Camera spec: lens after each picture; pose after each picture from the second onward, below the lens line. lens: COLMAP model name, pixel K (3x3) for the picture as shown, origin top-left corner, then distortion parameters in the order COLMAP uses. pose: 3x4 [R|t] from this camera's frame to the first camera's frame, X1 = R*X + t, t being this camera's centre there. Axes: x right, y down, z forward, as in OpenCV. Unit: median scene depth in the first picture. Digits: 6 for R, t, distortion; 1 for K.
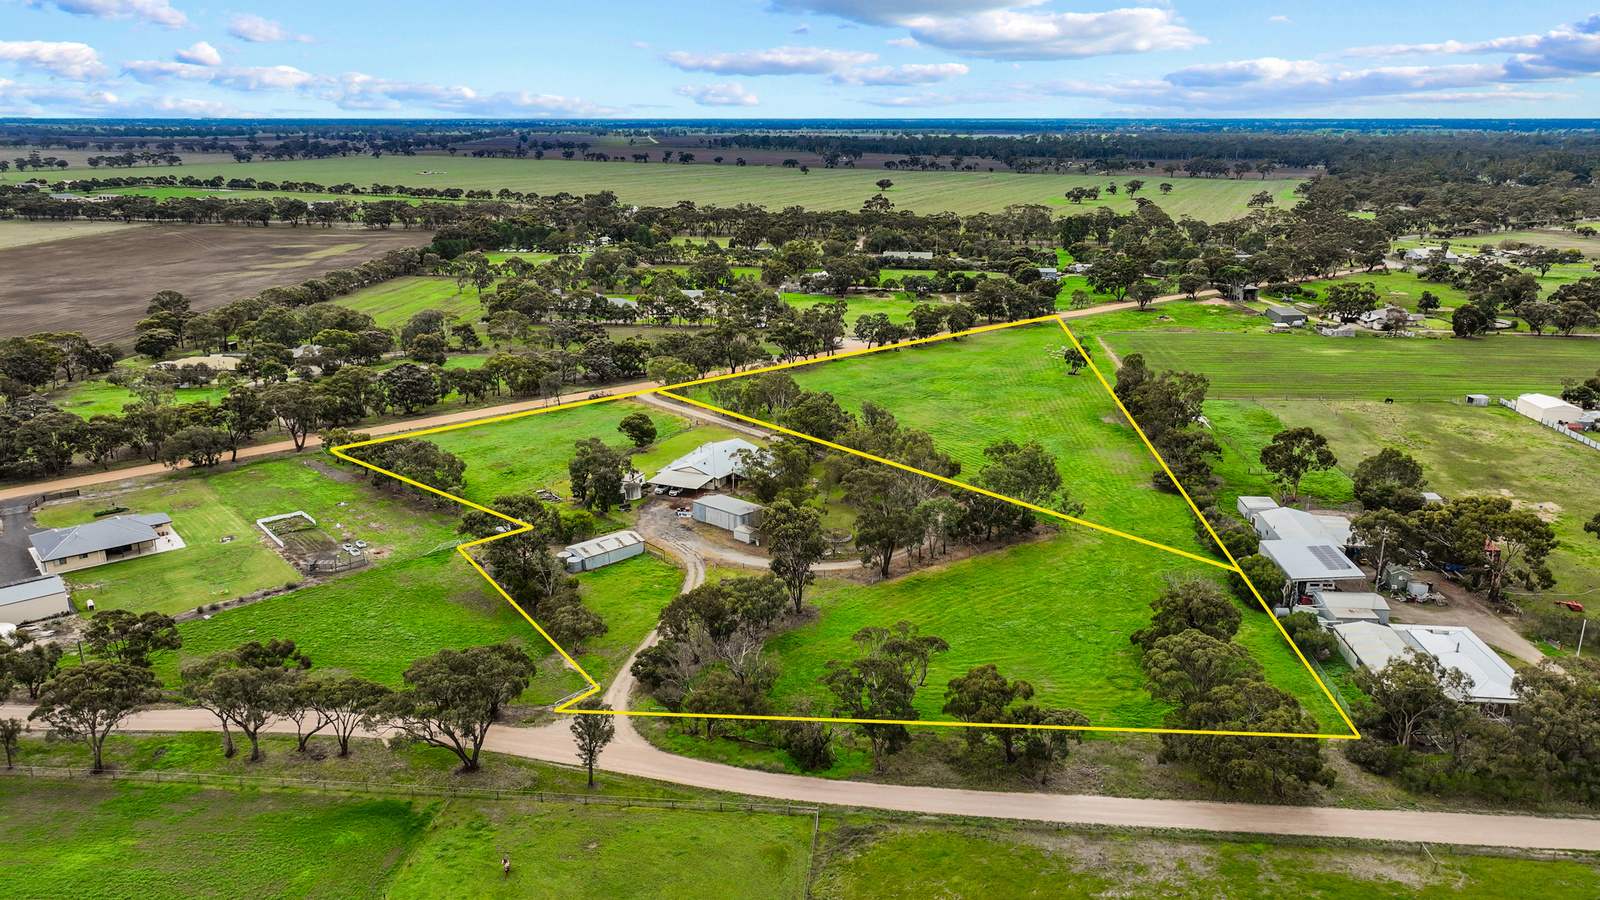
lens RADIAL K [[1146.8, 0, 800.0], [0, 1146.8, 450.0], [0, 0, 1]] dist [0.008901, 0.002435]
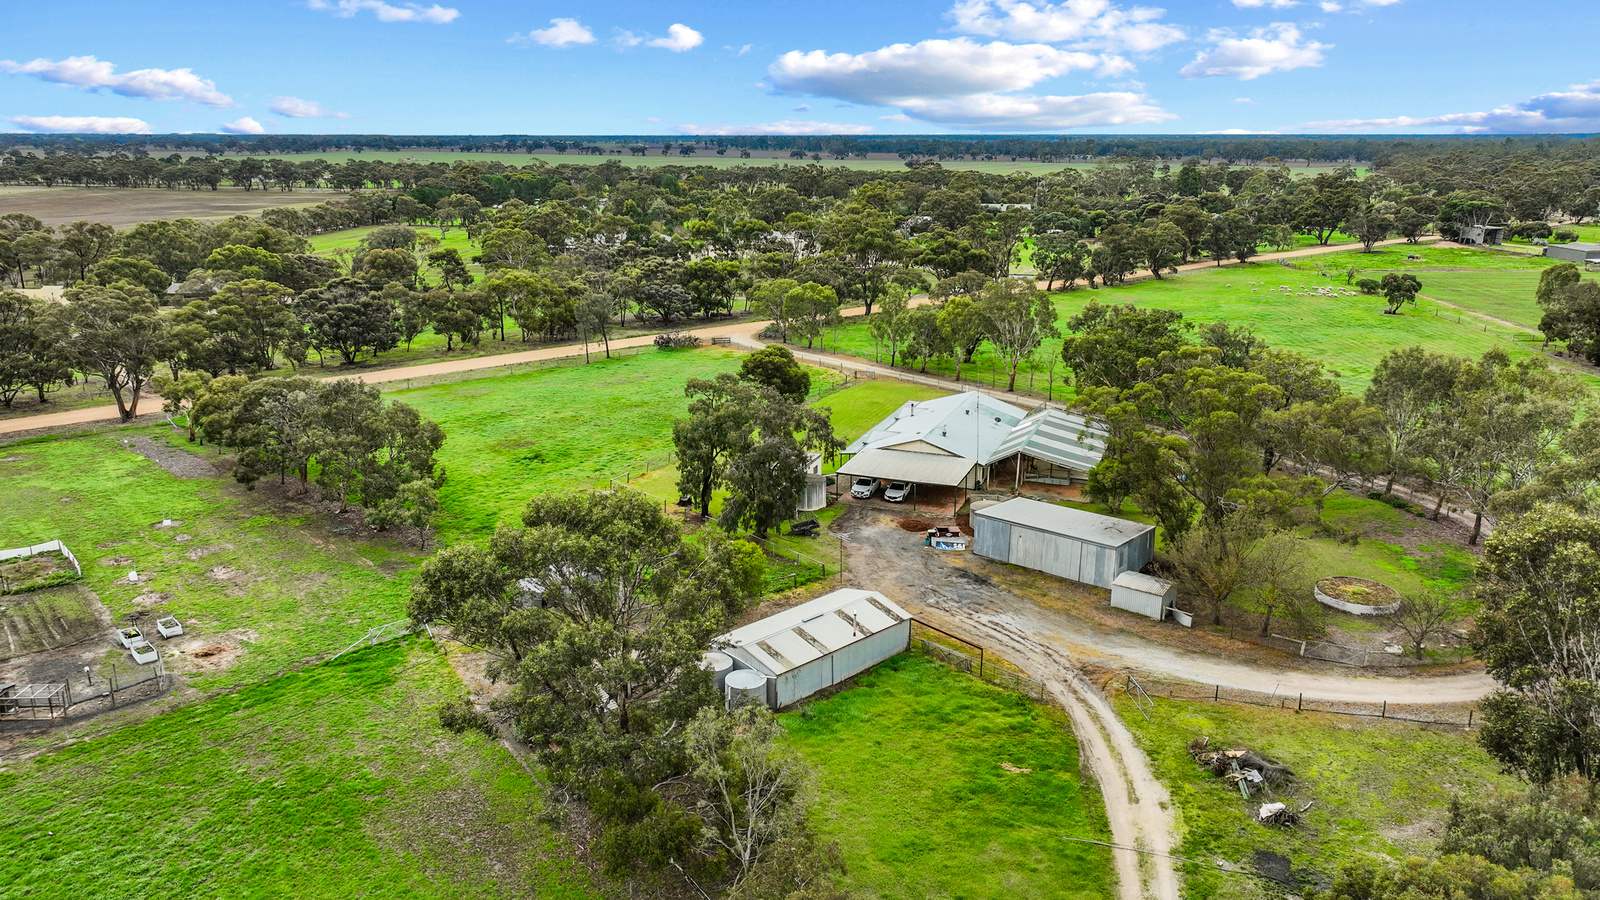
lens RADIAL K [[1146.8, 0, 800.0], [0, 1146.8, 450.0], [0, 0, 1]] dist [0.008901, 0.002435]
pose [[0.999946, -0.004588, 0.009324, -0.152045], [0.004689, 0.999930, -0.010895, 0.023908], [-0.009273, 0.010938, 0.999897, 0.536762]]
